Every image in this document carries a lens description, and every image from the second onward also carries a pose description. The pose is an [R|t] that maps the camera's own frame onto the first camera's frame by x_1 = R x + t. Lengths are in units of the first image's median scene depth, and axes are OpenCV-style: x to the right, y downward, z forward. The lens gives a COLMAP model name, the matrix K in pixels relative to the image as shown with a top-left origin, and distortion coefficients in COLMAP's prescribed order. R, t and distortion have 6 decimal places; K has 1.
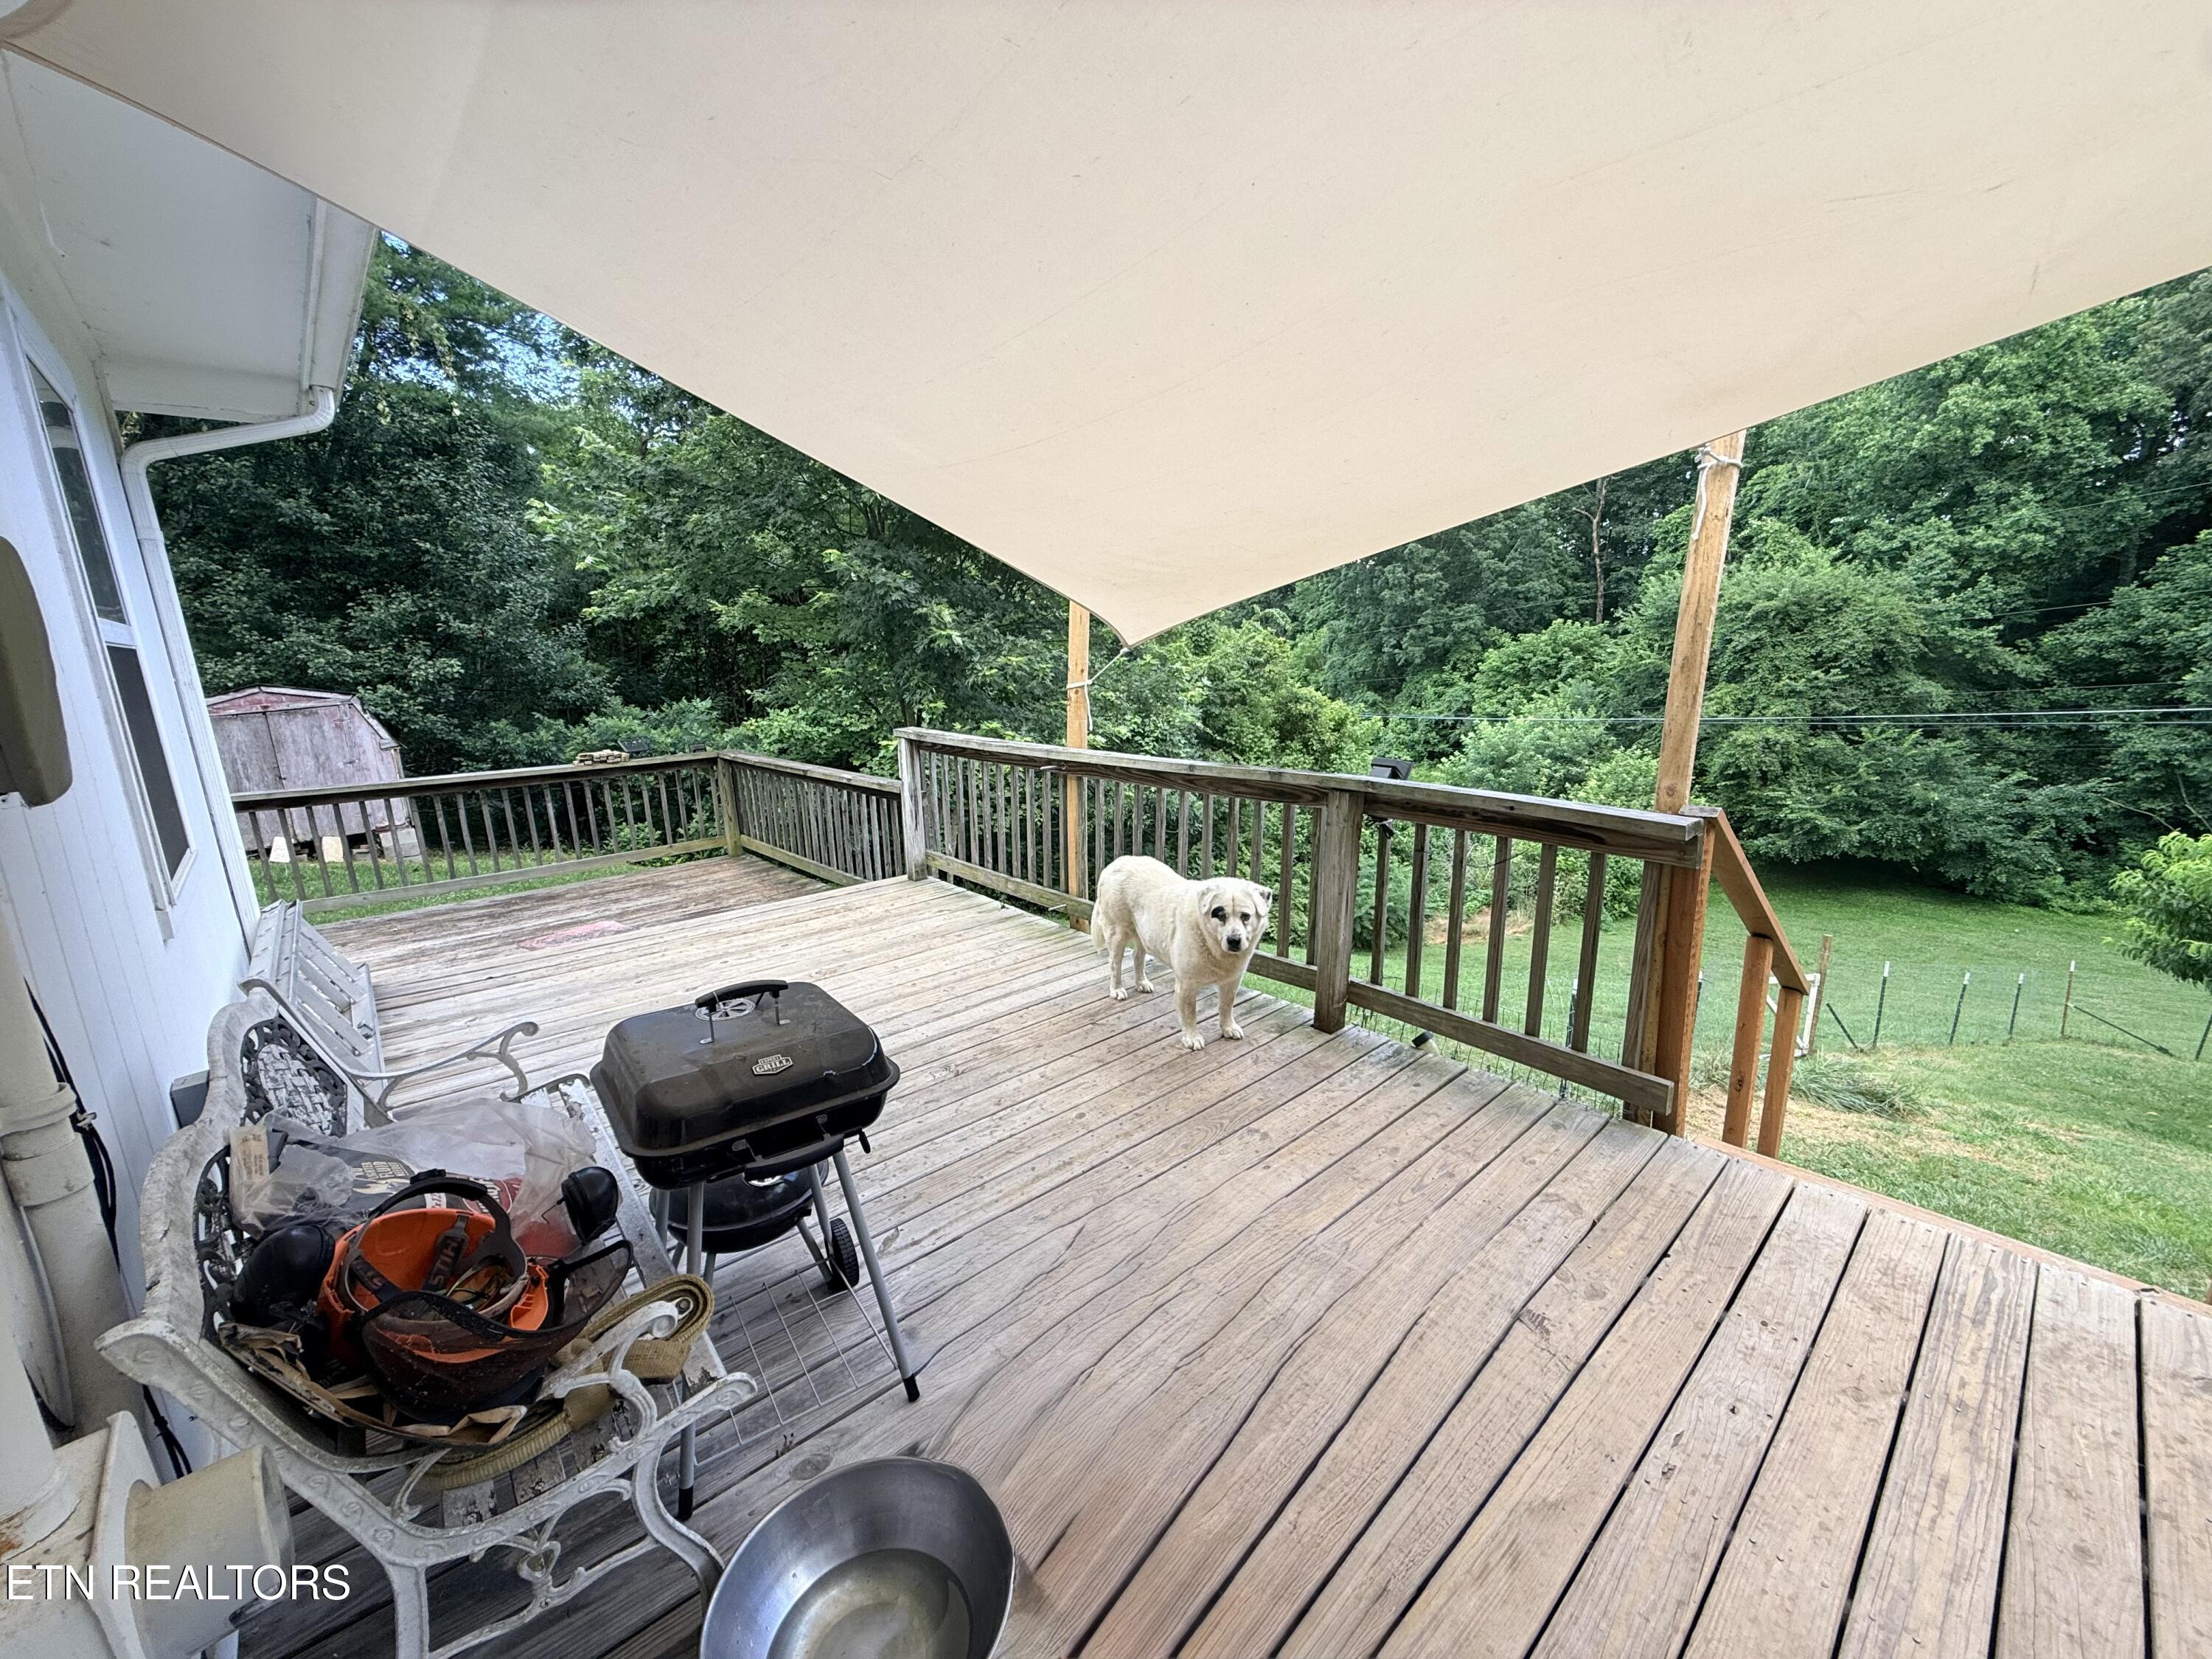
lens RADIAL K [[866.6, 0, 1104.8], [0, 866.6, 837.7], [0, 0, 1]] dist [-0.001942, -0.000514]
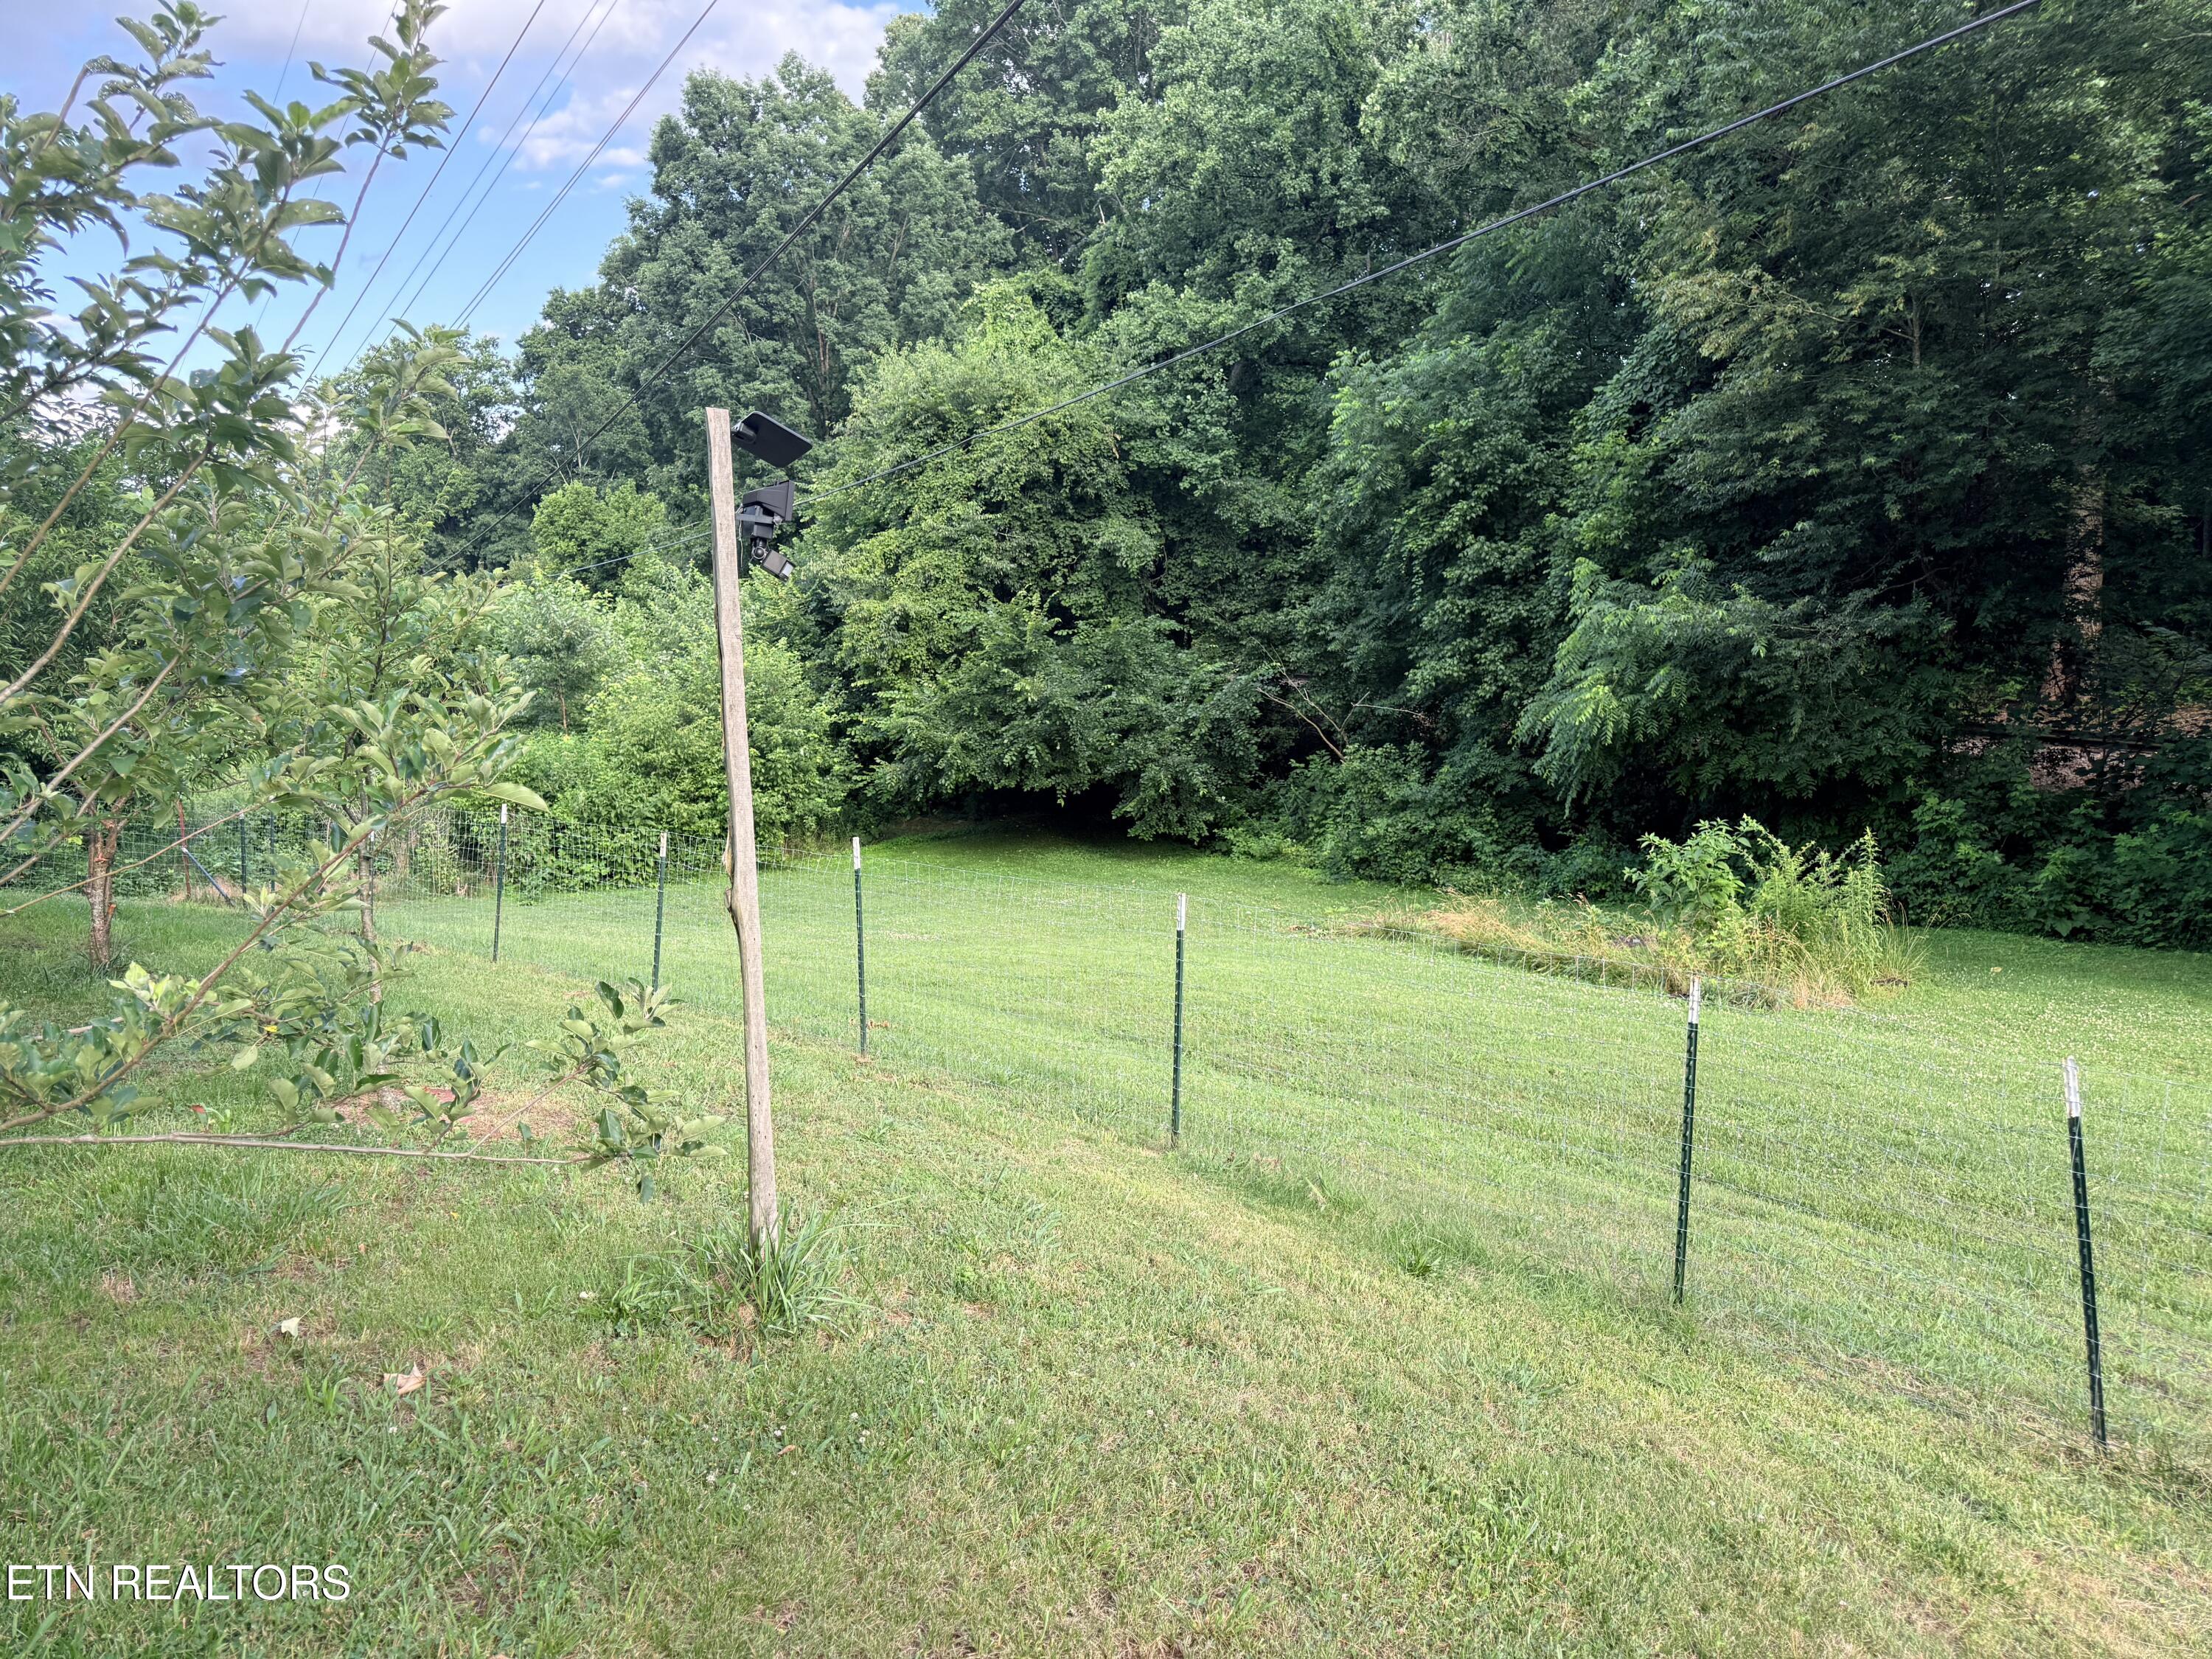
lens RADIAL K [[1528.1, 0, 1105.0], [0, 1528.1, 878.0], [0, 0, 1]] dist [0.126755, -0.247703]
pose [[0.966740, -0.033010, 0.253622, 0.562691], [0.036976, 0.999257, -0.010884, 0.089306], [-0.253075, 0.019900, 0.967242, -0.117839]]
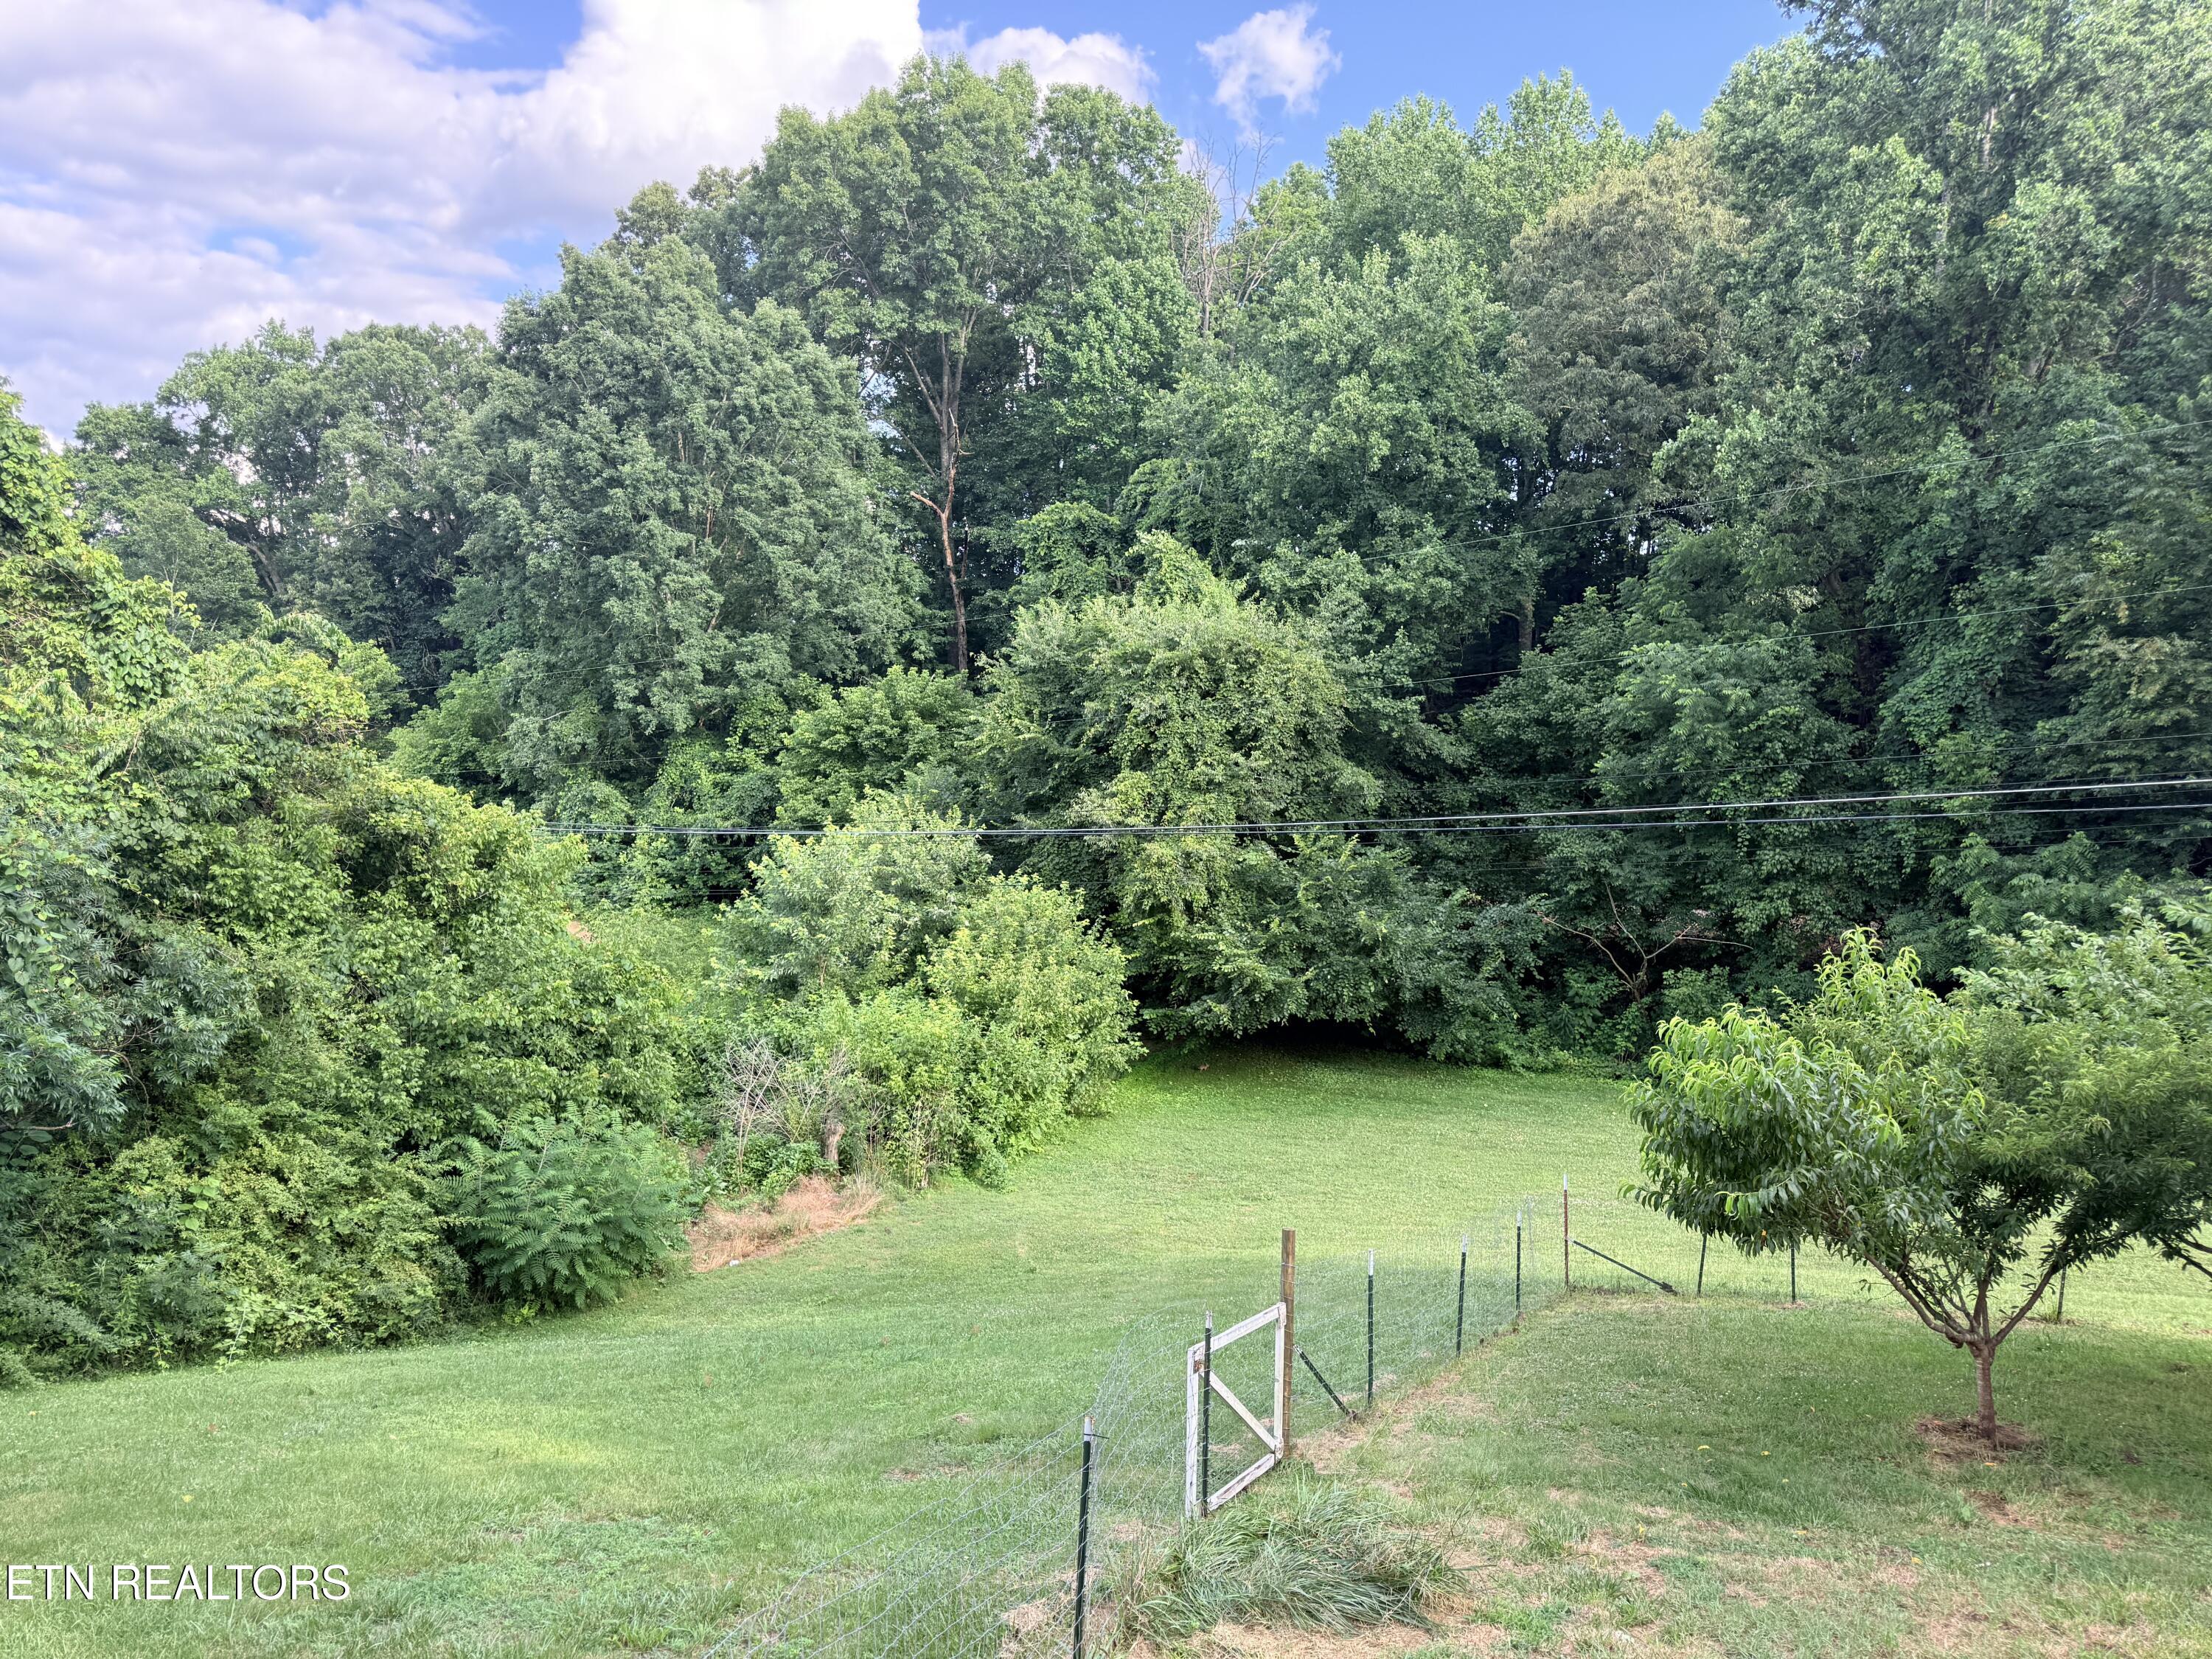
lens RADIAL K [[1528.1, 0, 1105.0], [0, 1528.1, 878.0], [0, 0, 1]] dist [0.126755, -0.247703]
pose [[0.829398, -0.037254, 0.557415, 0.051243], [0.093687, 0.992919, -0.073041, -0.014448], [-0.550747, 0.112802, 0.827015, 0.057684]]
